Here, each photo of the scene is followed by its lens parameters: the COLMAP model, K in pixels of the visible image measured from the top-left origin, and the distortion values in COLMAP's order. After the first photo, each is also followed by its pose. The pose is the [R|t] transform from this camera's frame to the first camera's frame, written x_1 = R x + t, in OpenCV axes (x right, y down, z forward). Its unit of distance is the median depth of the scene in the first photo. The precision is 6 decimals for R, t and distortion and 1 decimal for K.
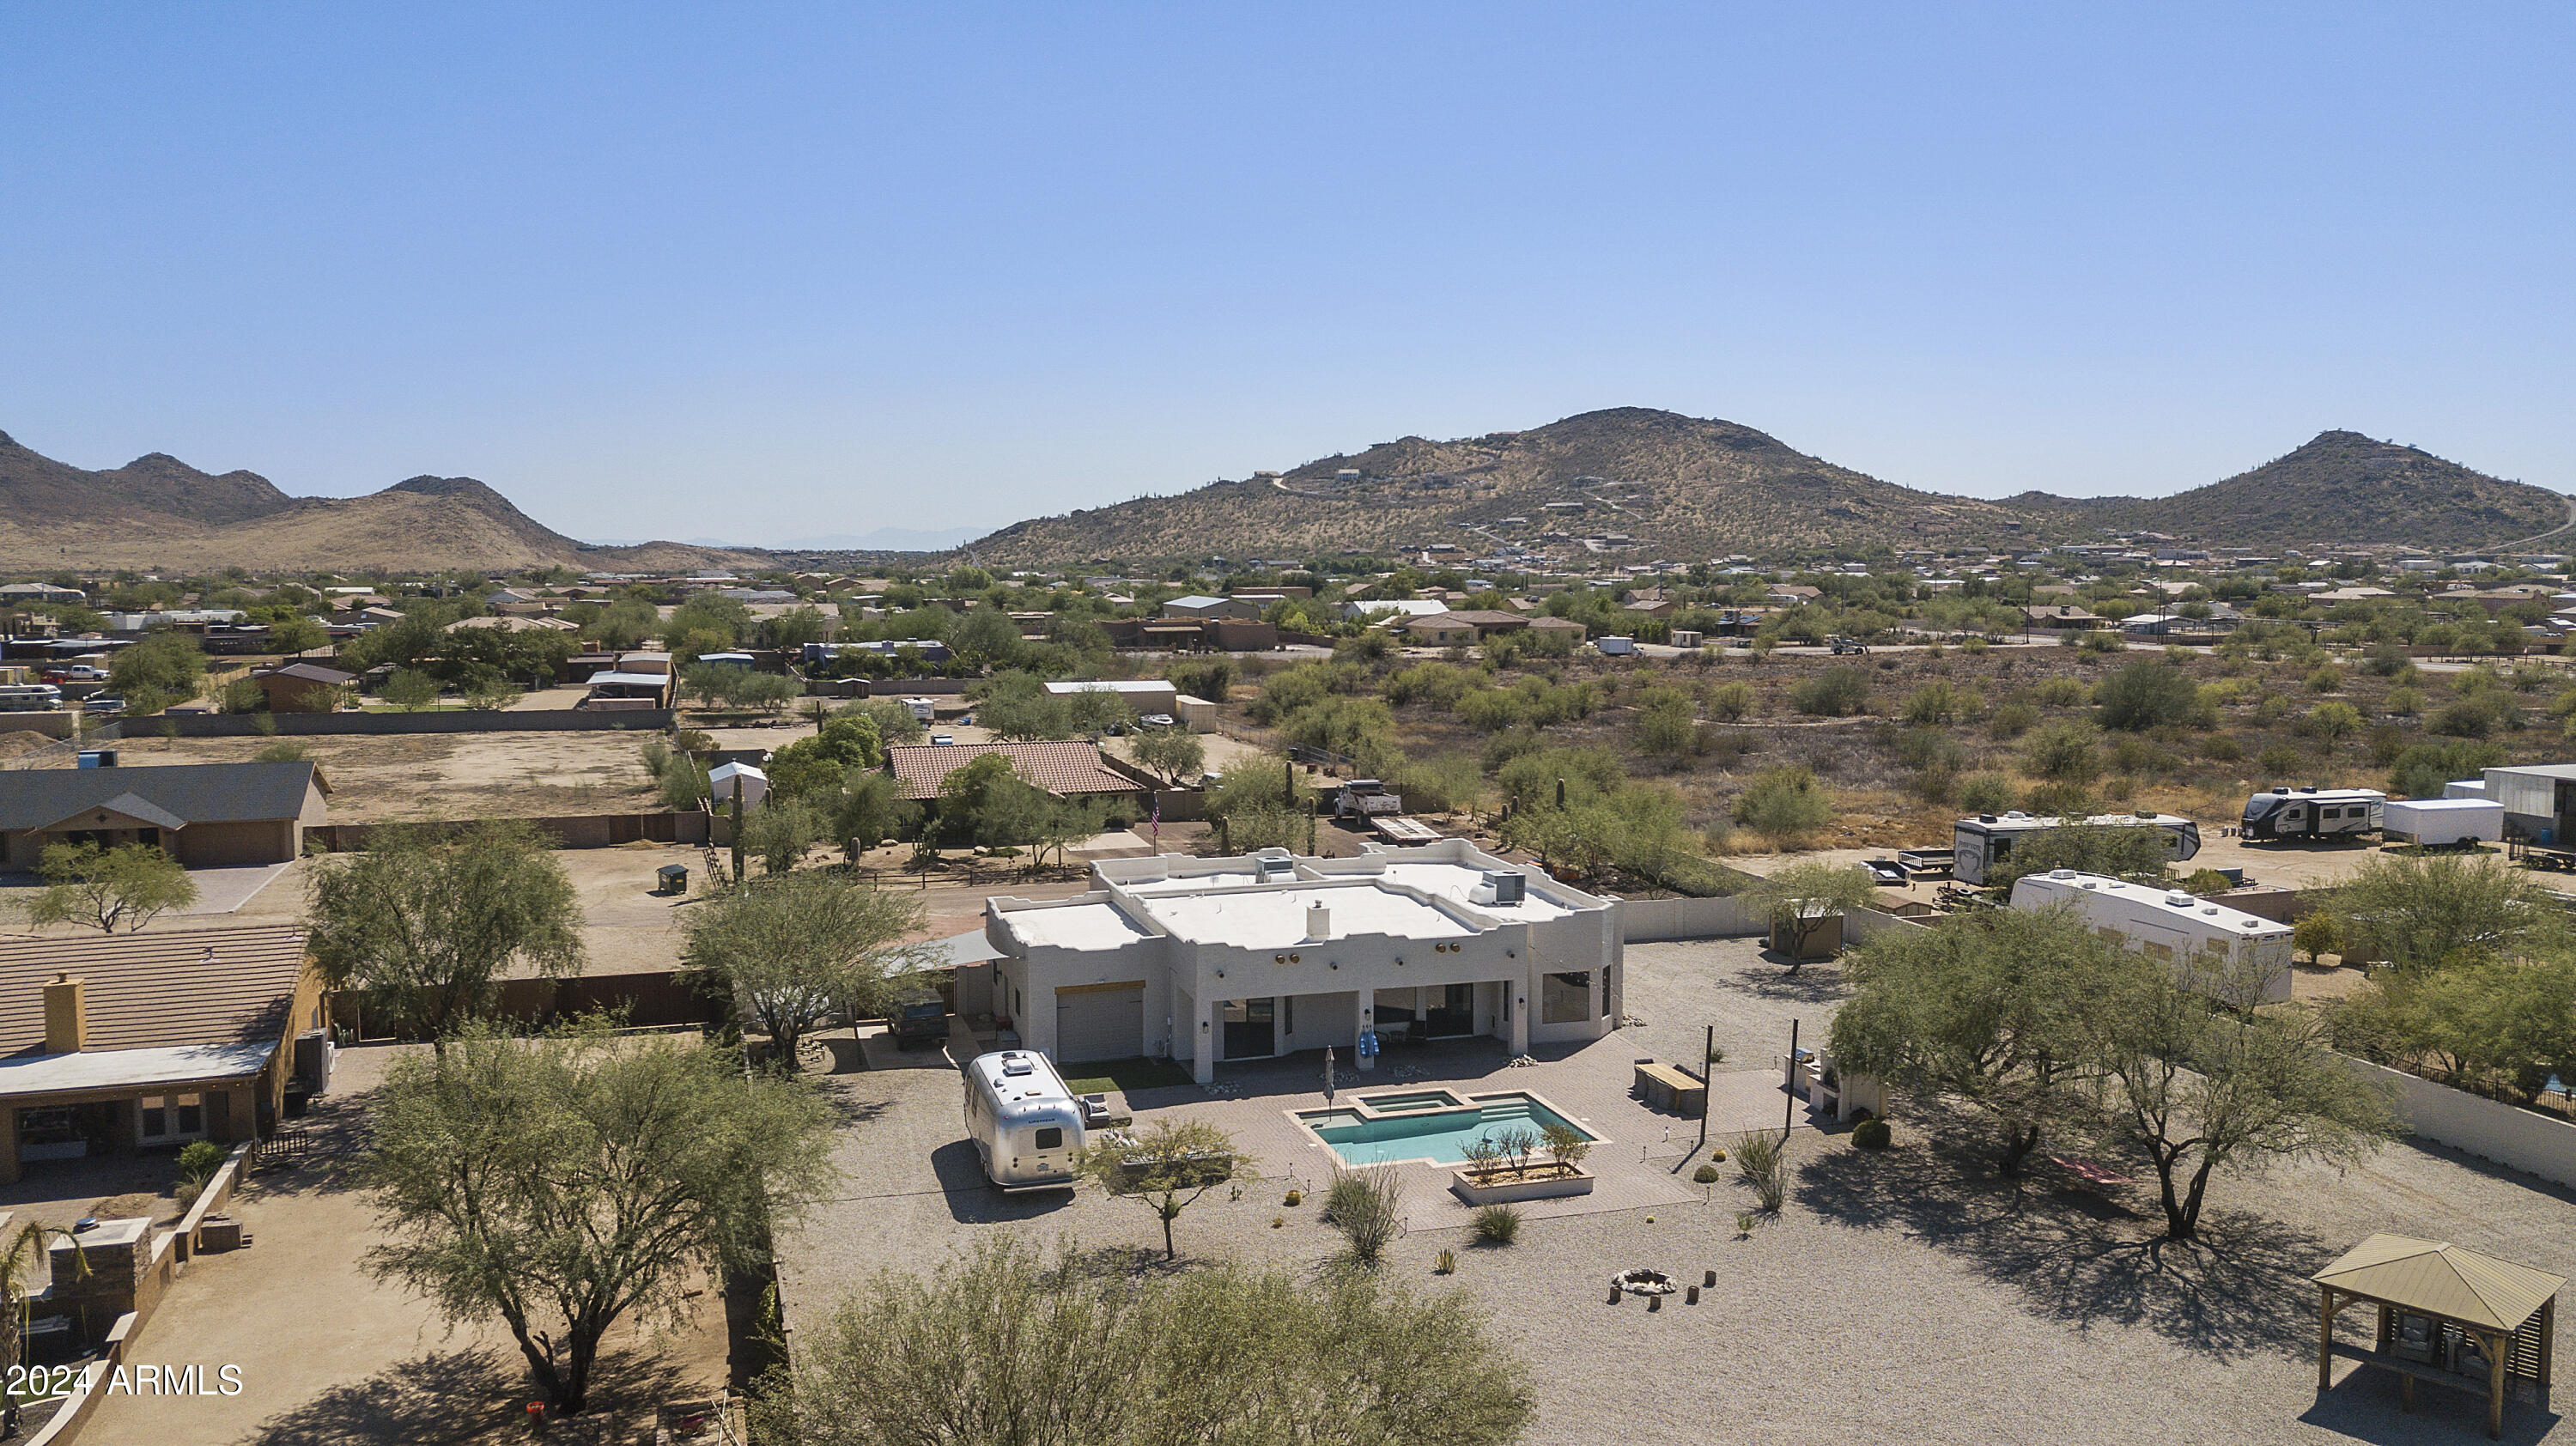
lens RADIAL K [[1956.5, 0, 1313.4], [0, 1956.5, 739.5], [0, 0, 1]] dist [0.020504, -0.005497]
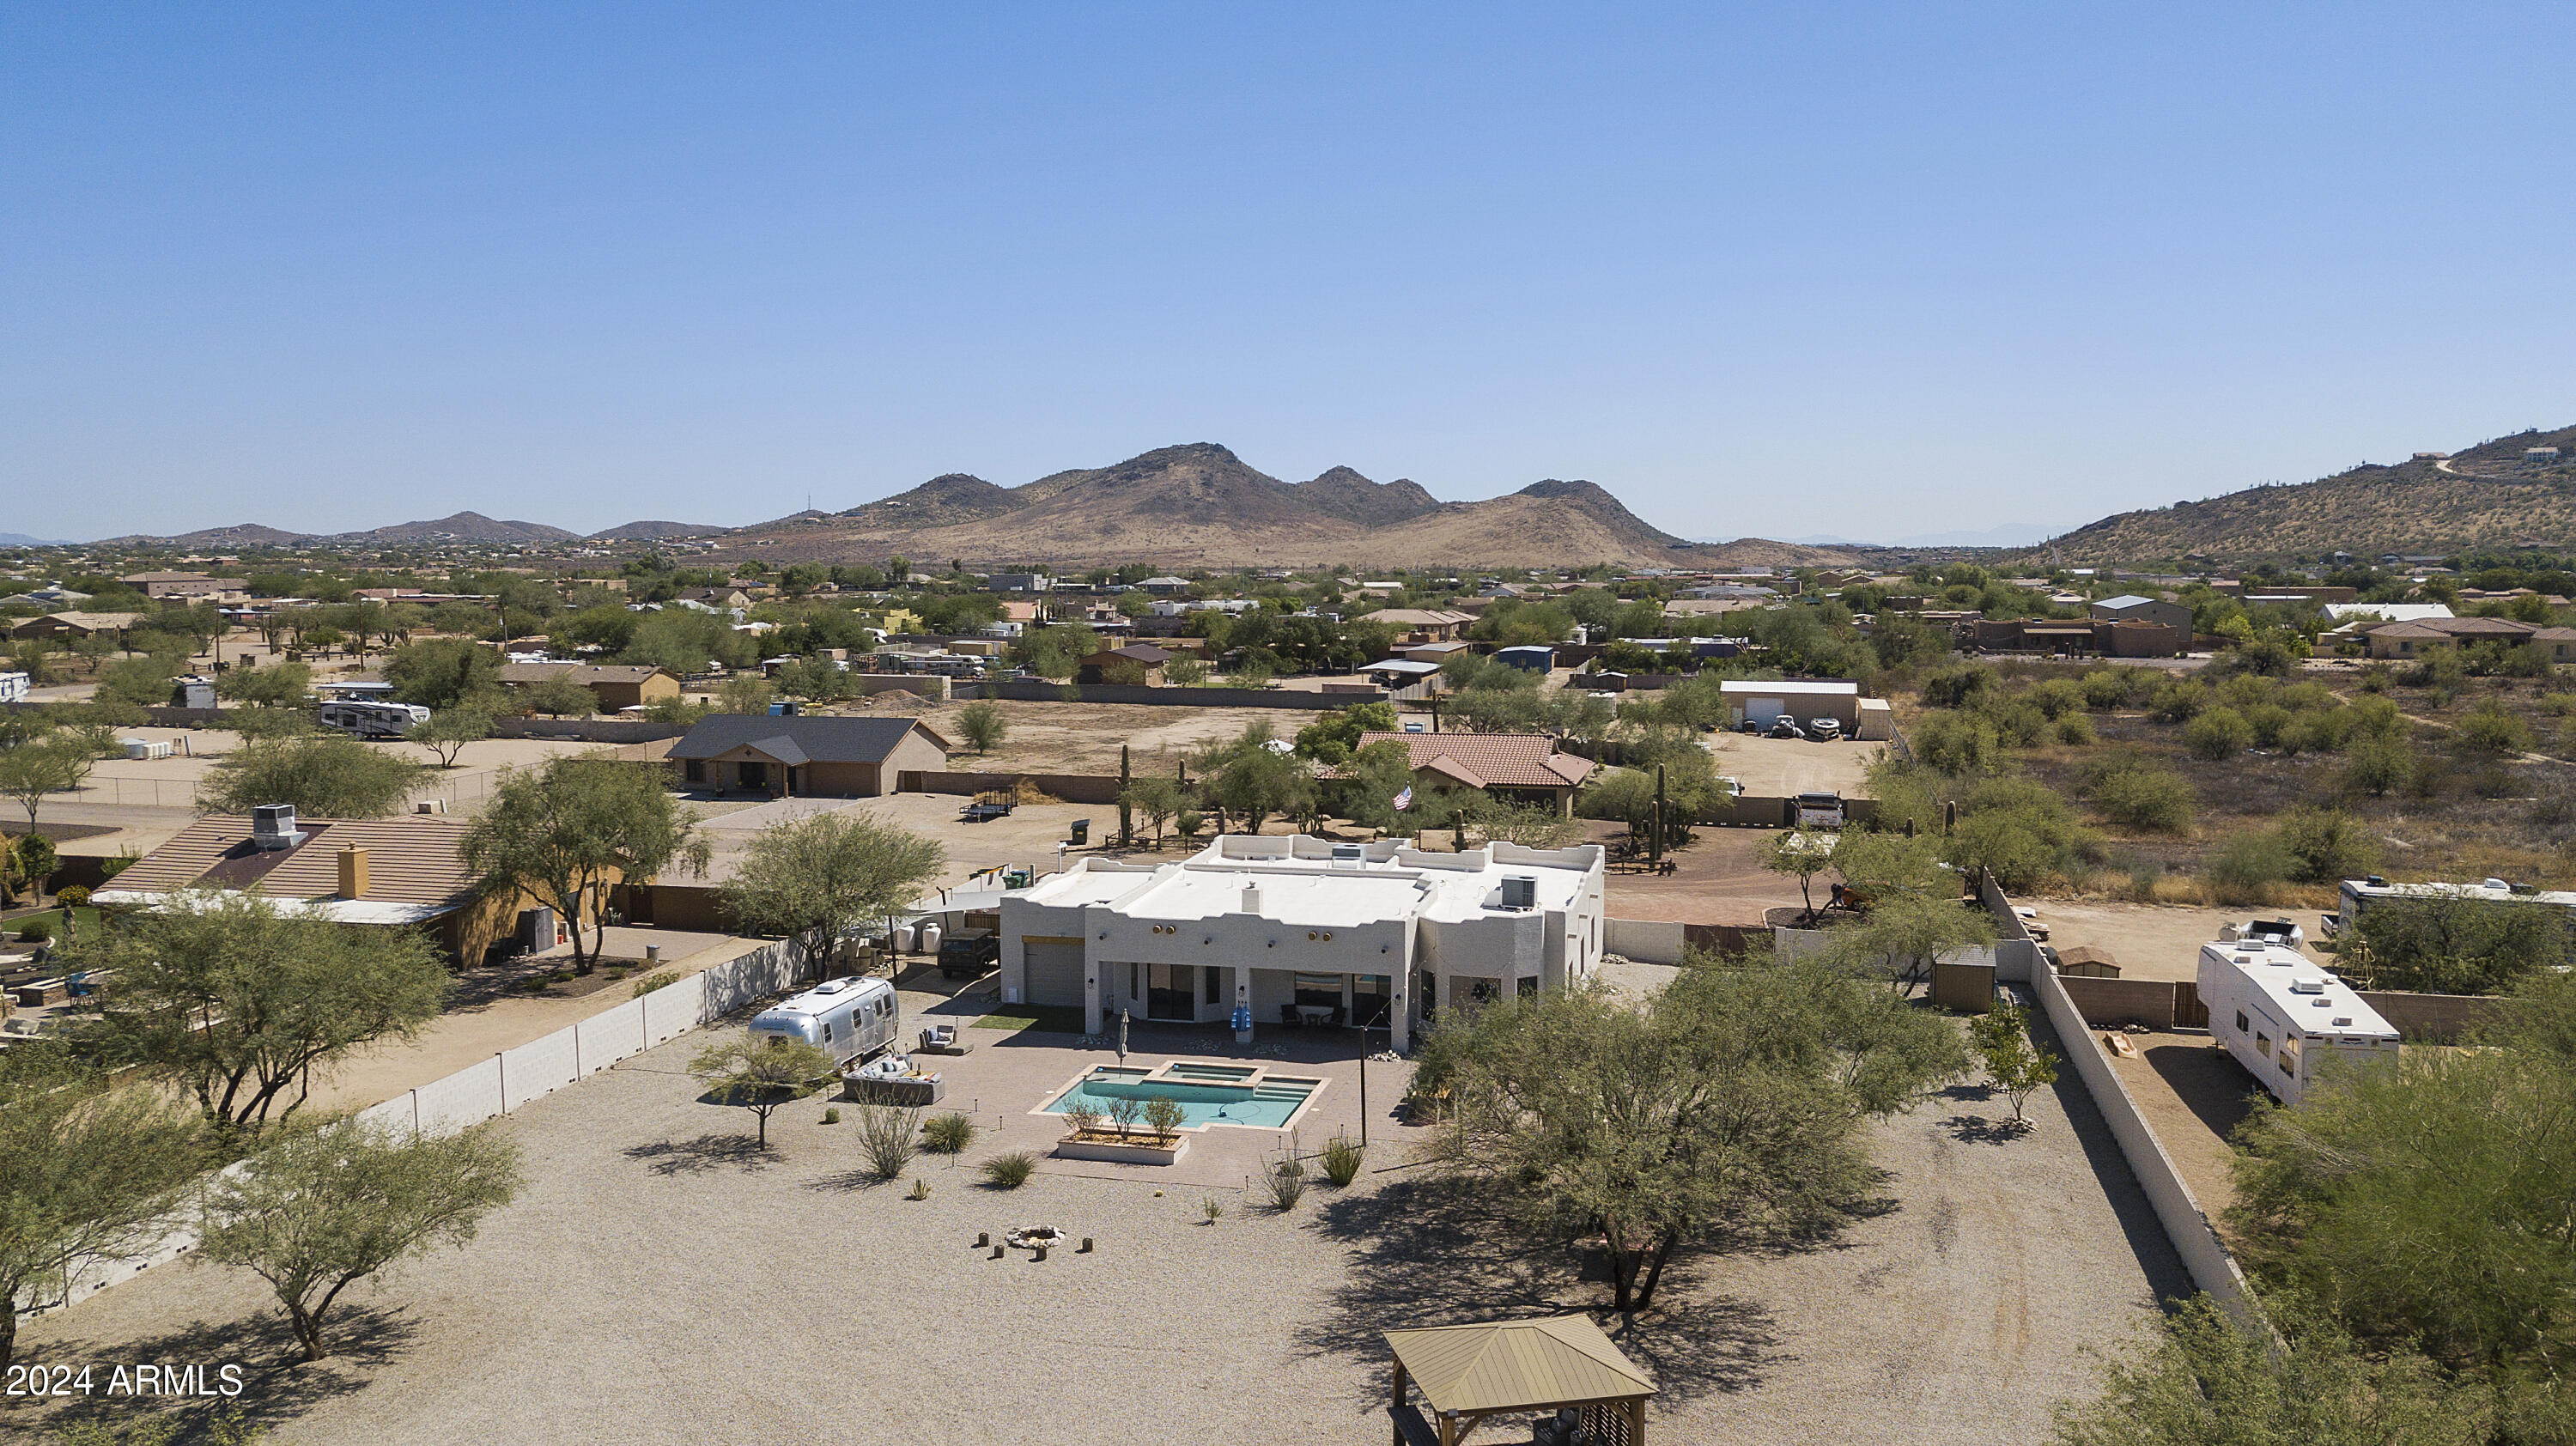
lens RADIAL K [[1956.5, 0, 1294.1], [0, 1956.5, 724.2], [0, 0, 1]] dist [0.020504, -0.005497]
pose [[0.845266, 0.045718, -0.532387, 0.022721], [-0.048930, 0.998770, 0.008082, -0.000468], [0.532101, 0.019218, 0.846462, 0.004673]]
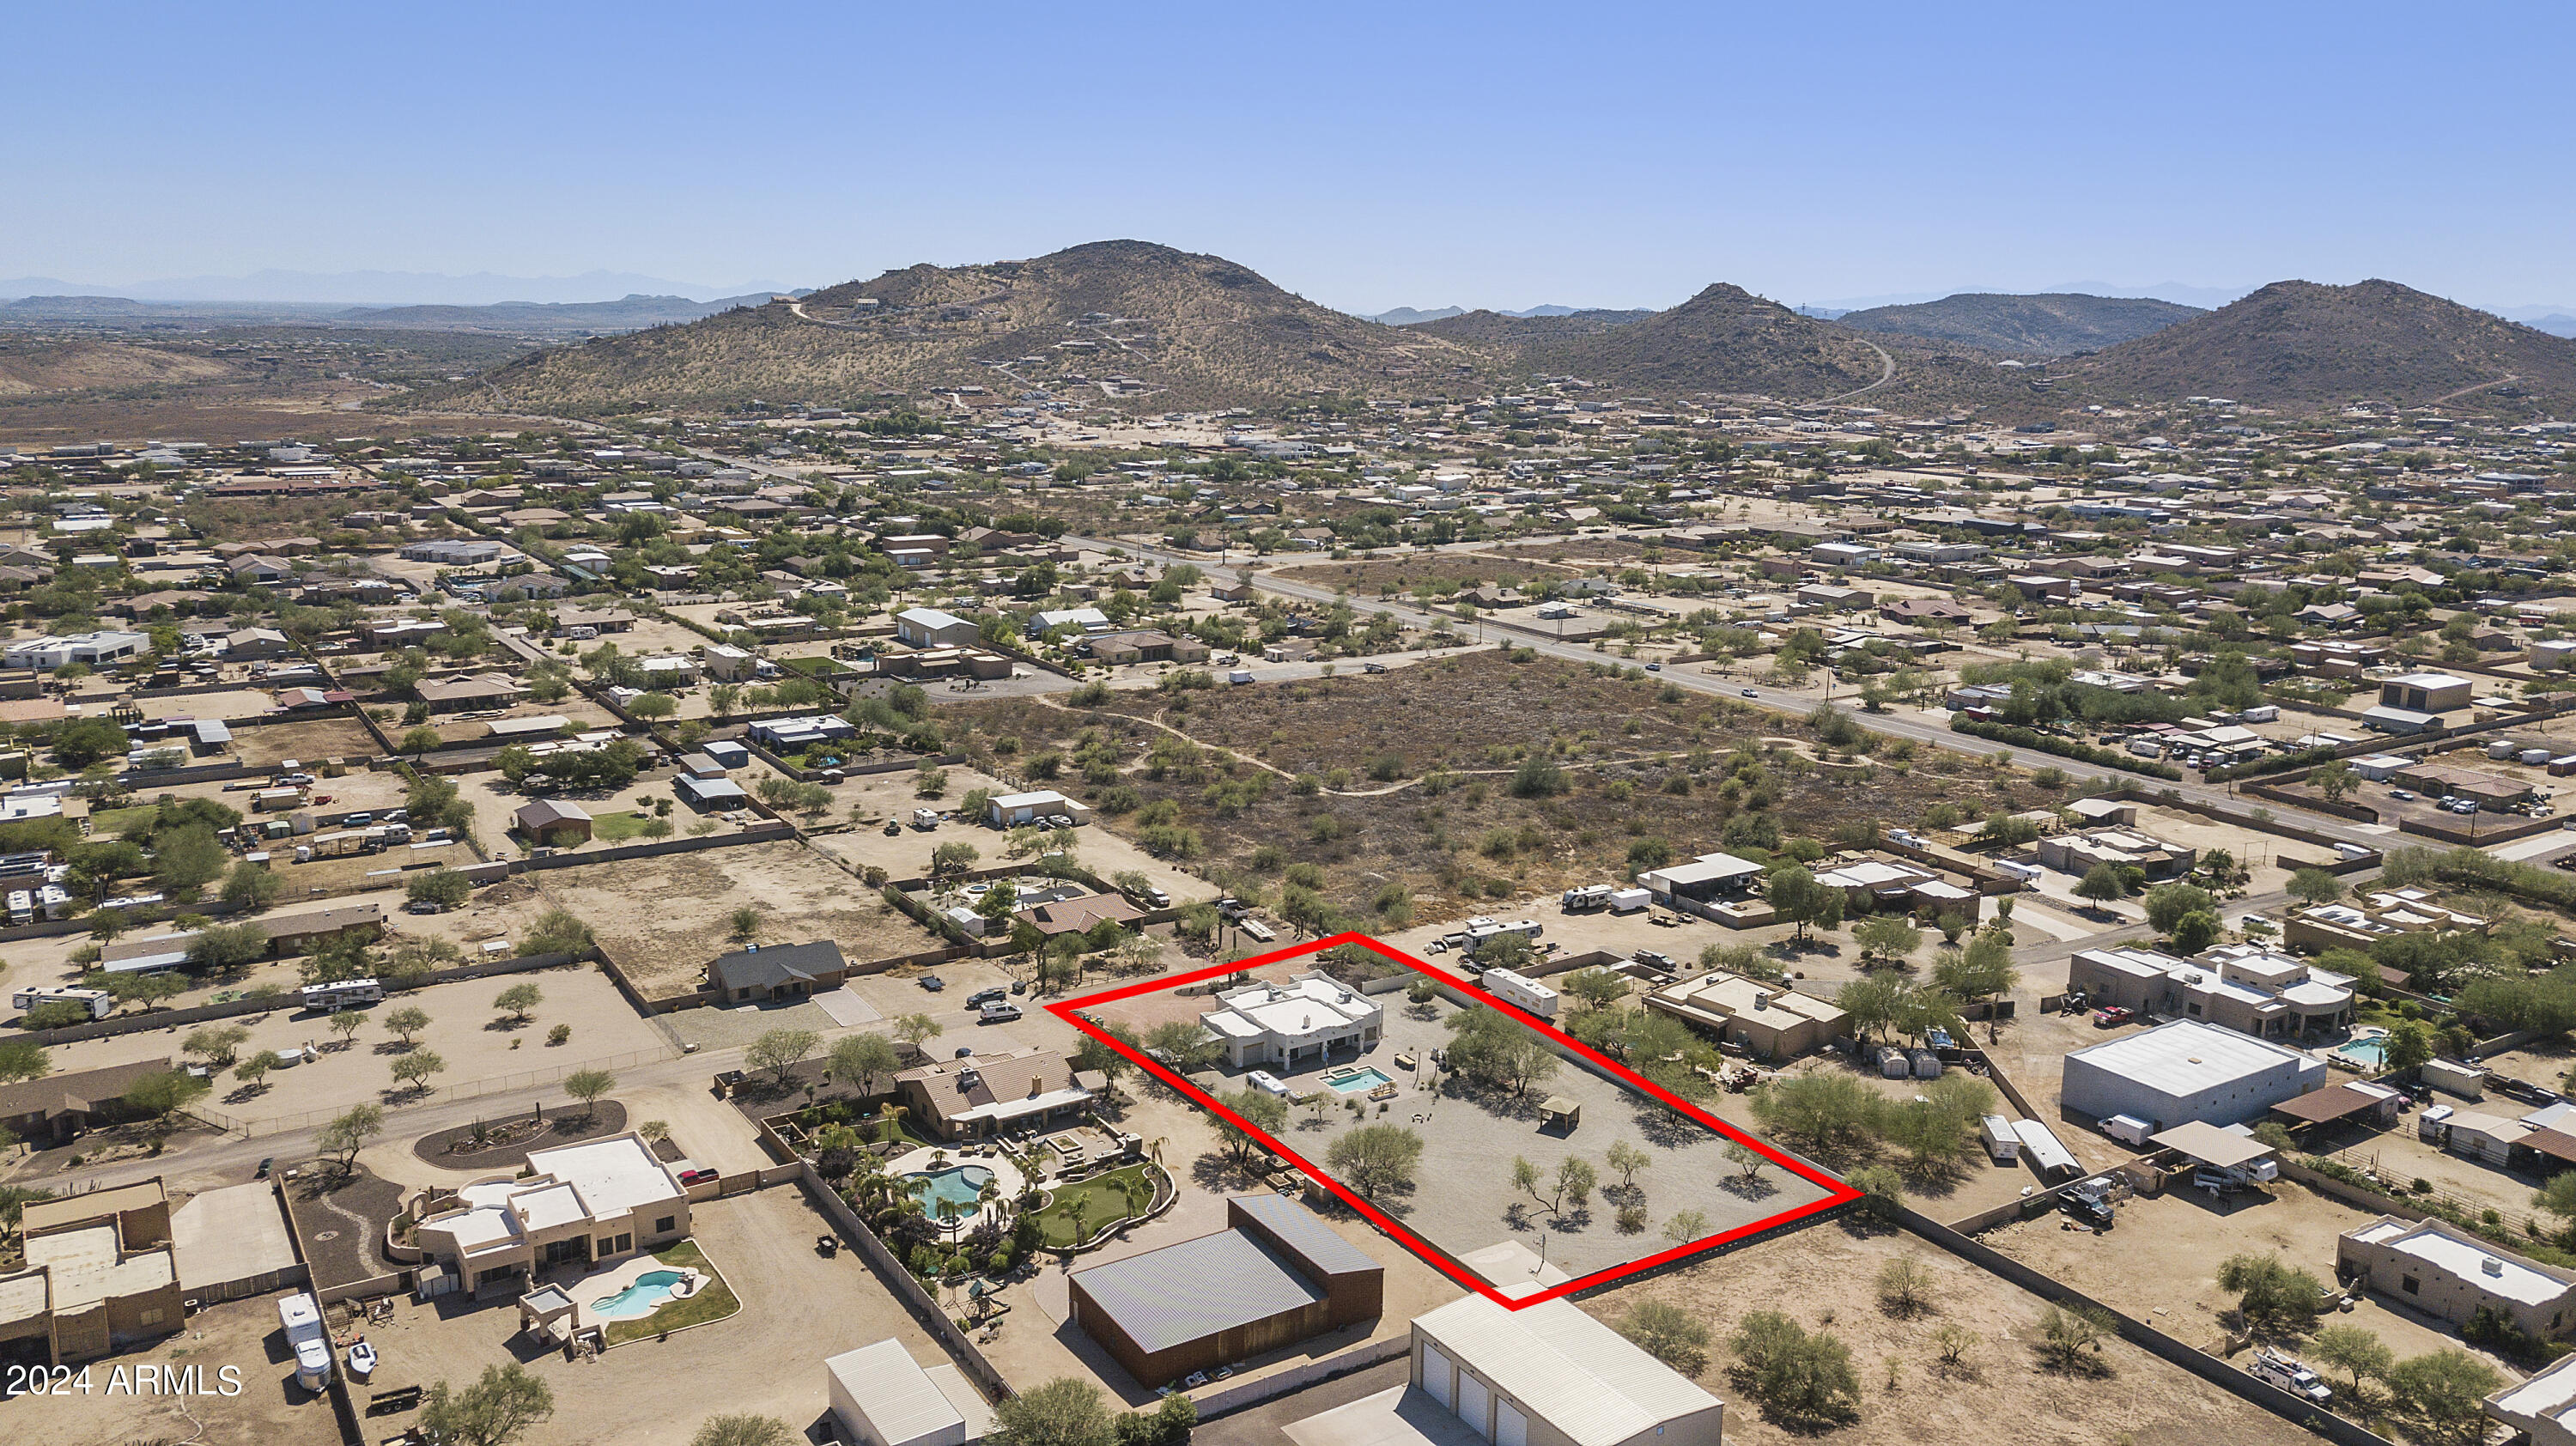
lens RADIAL K [[1956.5, 0, 1278.0], [0, 1956.5, 715.7], [0, 0, 1]] dist [0.020504, -0.005497]
pose [[0.969019, -0.042590, 0.243286, -0.036117], [0.014940, 0.993324, 0.114385, -0.035233], [-0.246533, -0.107207, 0.963186, -0.096808]]
